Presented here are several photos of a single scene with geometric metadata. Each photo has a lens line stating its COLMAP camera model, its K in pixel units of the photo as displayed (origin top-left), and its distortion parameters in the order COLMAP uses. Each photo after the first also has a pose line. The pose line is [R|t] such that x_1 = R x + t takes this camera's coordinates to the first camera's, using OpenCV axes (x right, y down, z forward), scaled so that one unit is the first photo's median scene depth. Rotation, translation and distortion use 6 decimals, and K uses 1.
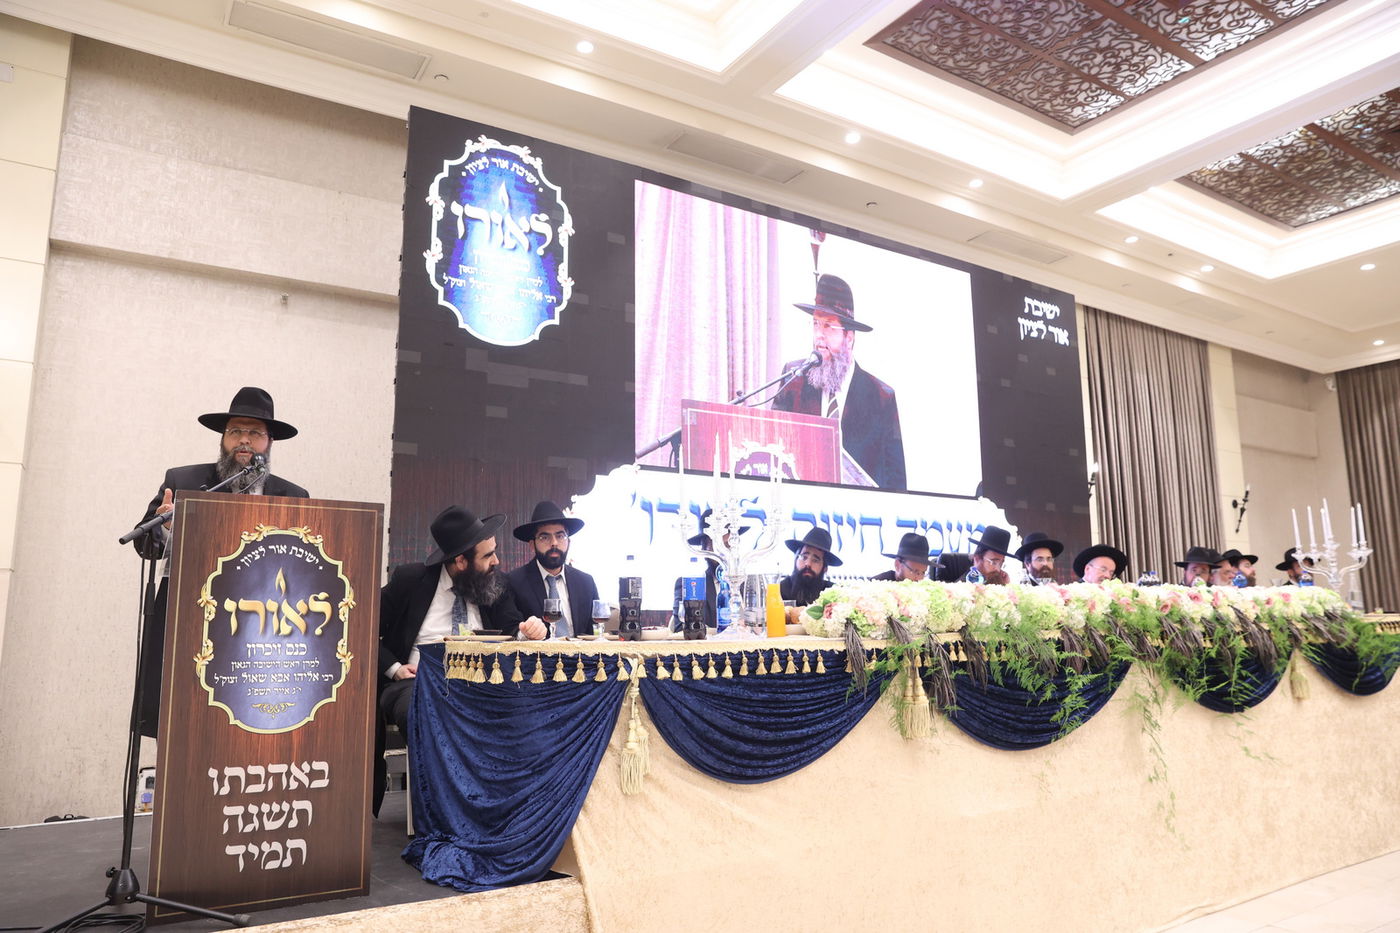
lens RADIAL K [[924.0, 0, 697.2], [0, 924.0, 471.6], [0, 0, 1]] dist [-0.094114, 0.057447]
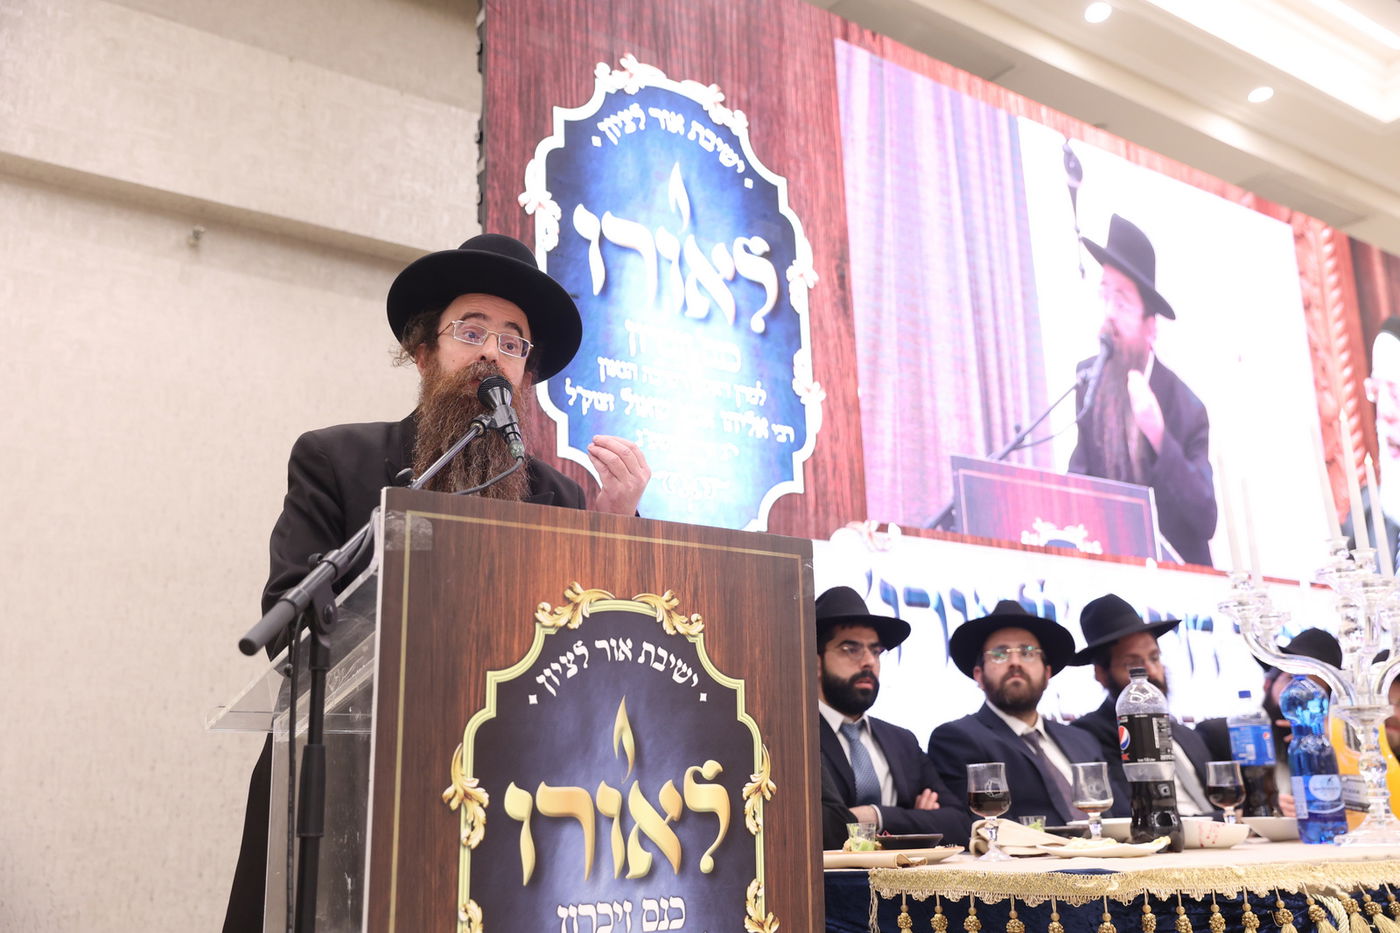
lens RADIAL K [[1307.2, 0, 705.8], [0, 1307.2, 474.1], [0, 0, 1]] dist [0.005472, 0.000000]
pose [[0.997464, -0.005600, 0.070953, -0.222863], [0.011479, 0.996507, -0.082717, 0.027831], [-0.070242, 0.083322, 0.994044, 0.211296]]
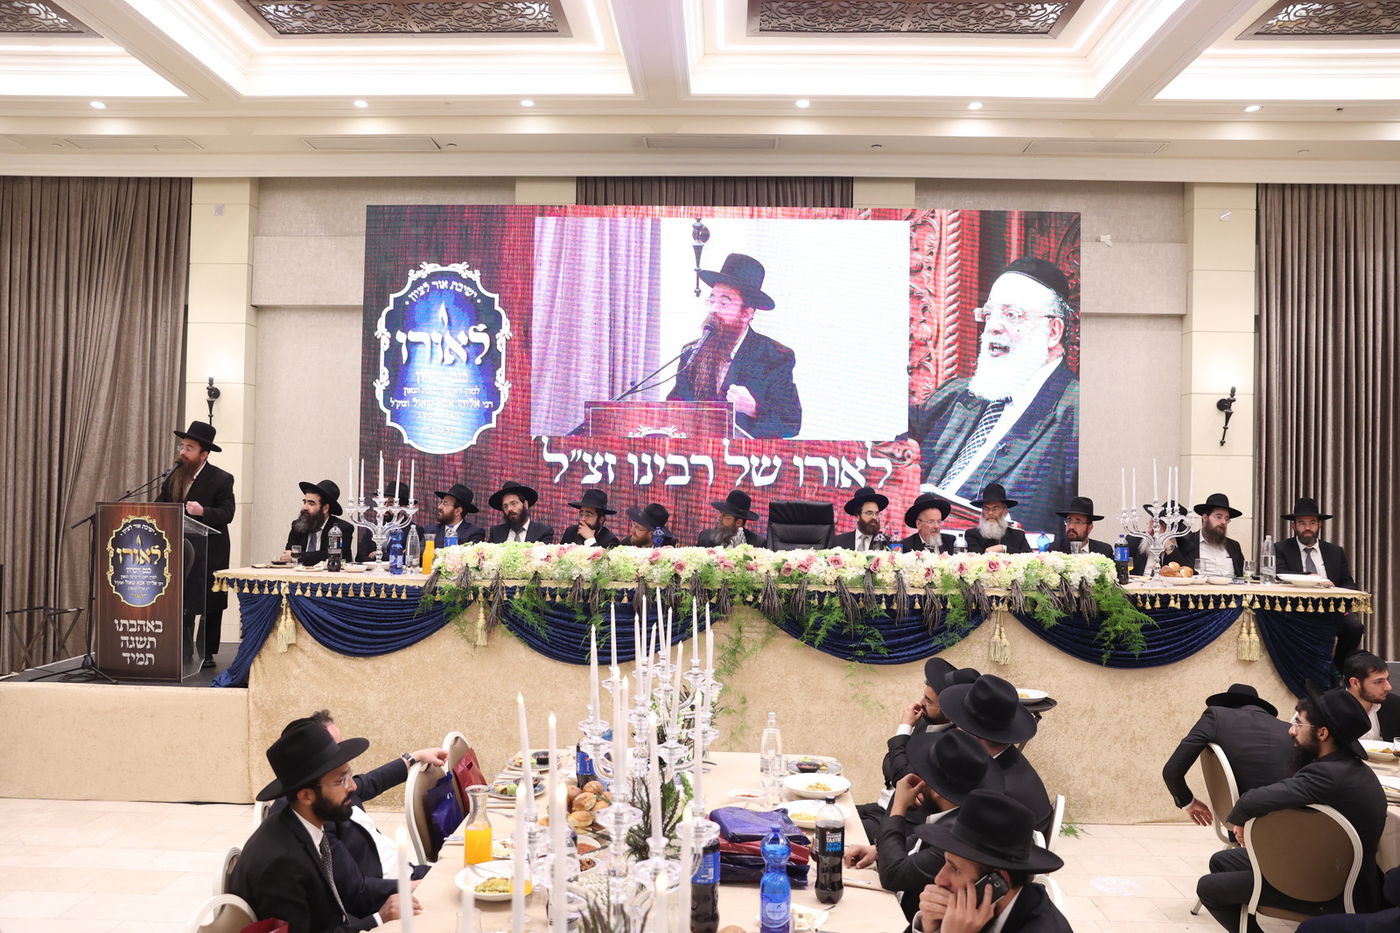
lens RADIAL K [[1004.1, 0, 705.4], [0, 1004.1, 473.5], [0, 0, 1]] dist [-0.048034, 0.010047]
pose [[0.836545, 0.015058, -0.547692, 0.979062], [0.063244, 0.990287, 0.123825, -0.122582], [0.544236, -0.138223, 0.827467, -0.111166]]
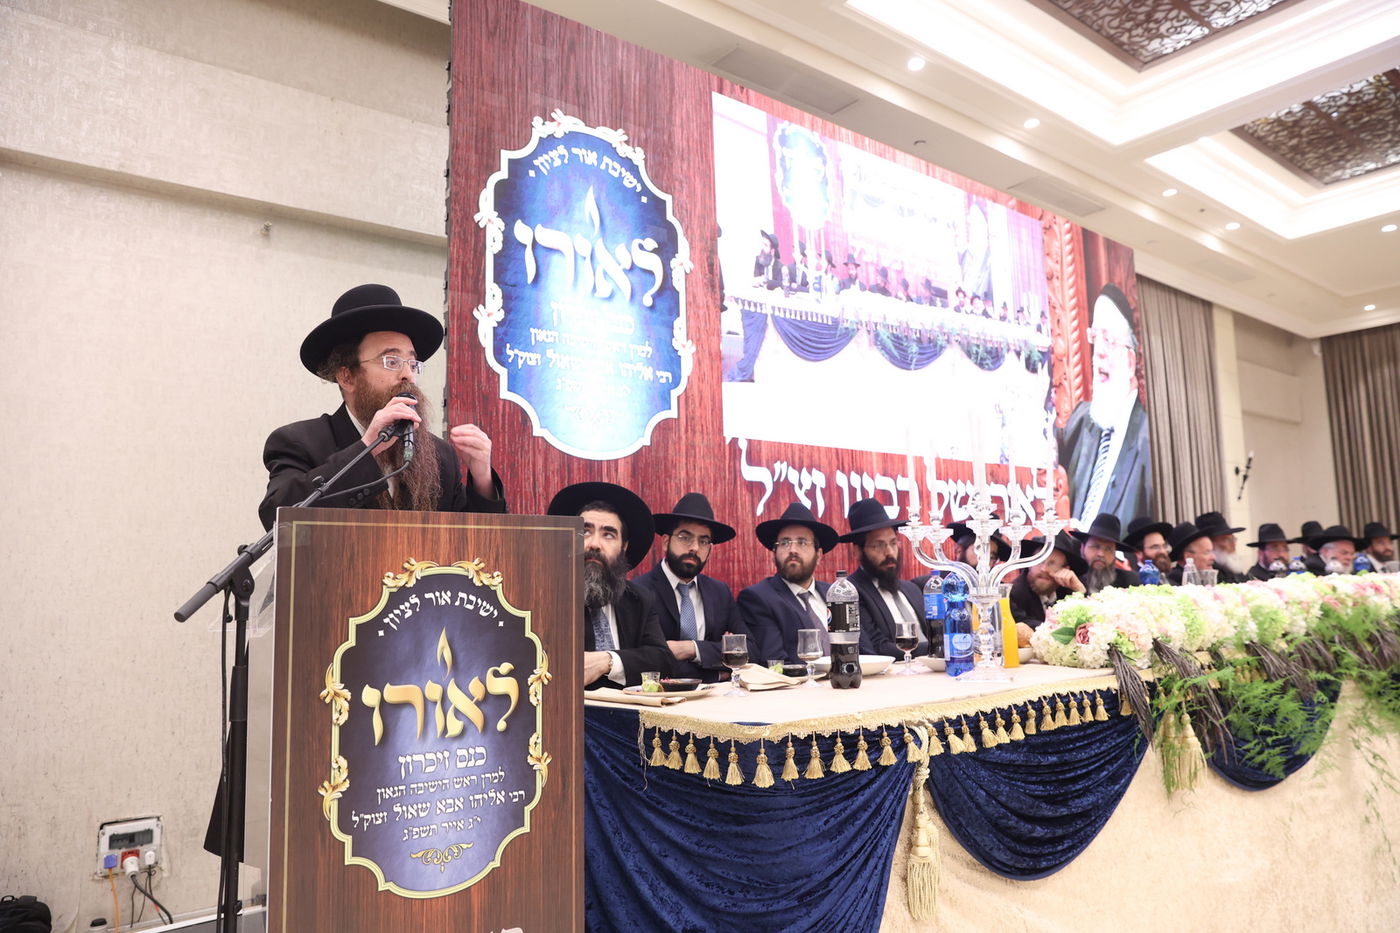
lens RADIAL K [[924.0, 0, 702.2], [0, 924.0, 470.2], [0, 0, 1]] dist [-0.094114, 0.057447]
pose [[0.995501, -0.003684, 0.094675, -0.165232], [-0.000358, 0.999090, 0.042640, -0.013248], [-0.094746, -0.042482, 0.994595, 0.178788]]
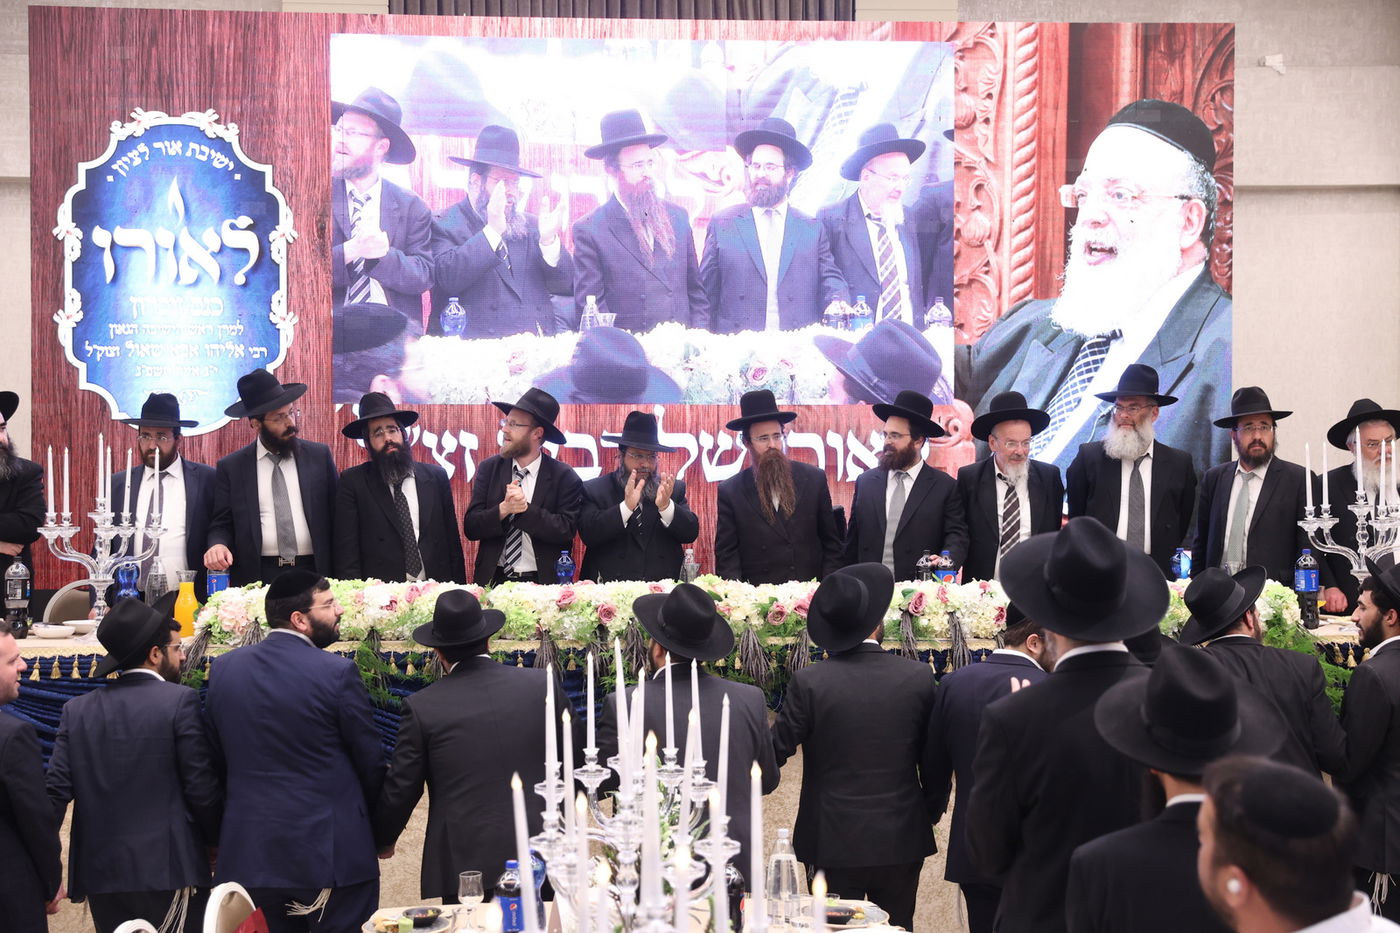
lens RADIAL K [[1774.8, 0, 697.4], [0, 1774.8, 470.5], [0, 0, 1]] dist [0.114128, 0.000000]
pose [[0.875278, 0.004695, -0.483598, 0.996654], [0.069637, 0.988309, 0.135633, -0.144474], [0.478581, -0.152393, 0.864718, -0.239743]]
